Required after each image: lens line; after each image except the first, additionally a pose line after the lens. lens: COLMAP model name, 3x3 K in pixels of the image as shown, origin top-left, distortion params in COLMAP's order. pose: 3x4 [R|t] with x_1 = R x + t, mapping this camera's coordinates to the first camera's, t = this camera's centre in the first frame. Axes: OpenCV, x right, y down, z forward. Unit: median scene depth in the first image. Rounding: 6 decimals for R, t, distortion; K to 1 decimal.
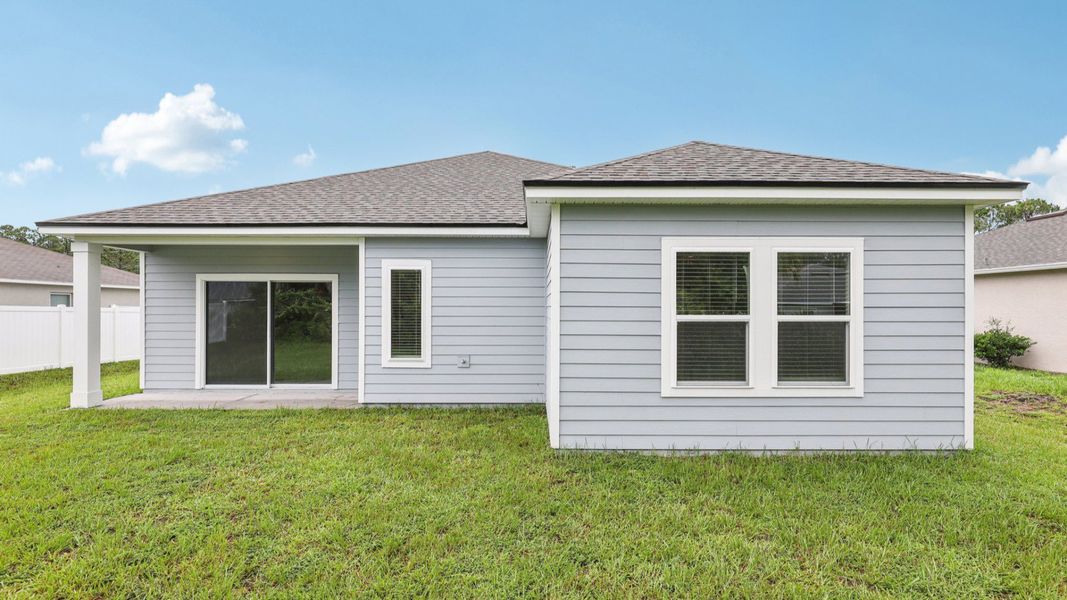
lens RADIAL K [[487.4, 0, 533.4], [0, 487.4, 306.8], [0, 0, 1]] dist [0.004010, 0.001041]
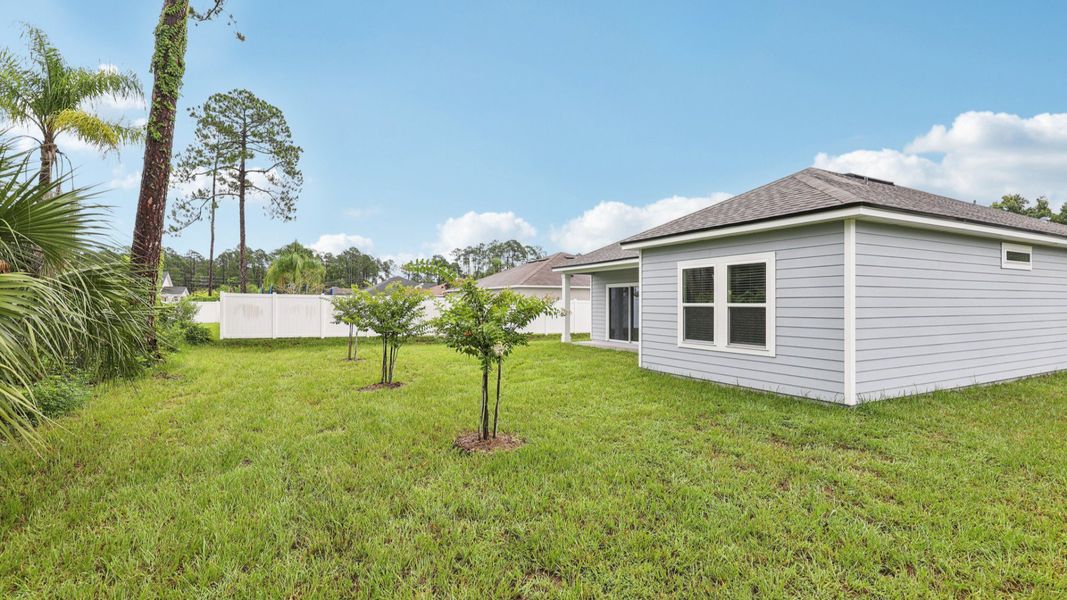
lens RADIAL K [[487.4, 0, 533.5], [0, 487.4, 300.2], [0, 0, 1]] dist [0.004010, 0.001041]
pose [[0.462454, -0.006180, -0.886622, 1.669119], [0.003607, 0.999981, -0.005089, 0.012992], [0.886636, -0.000845, 0.462468, -0.358279]]
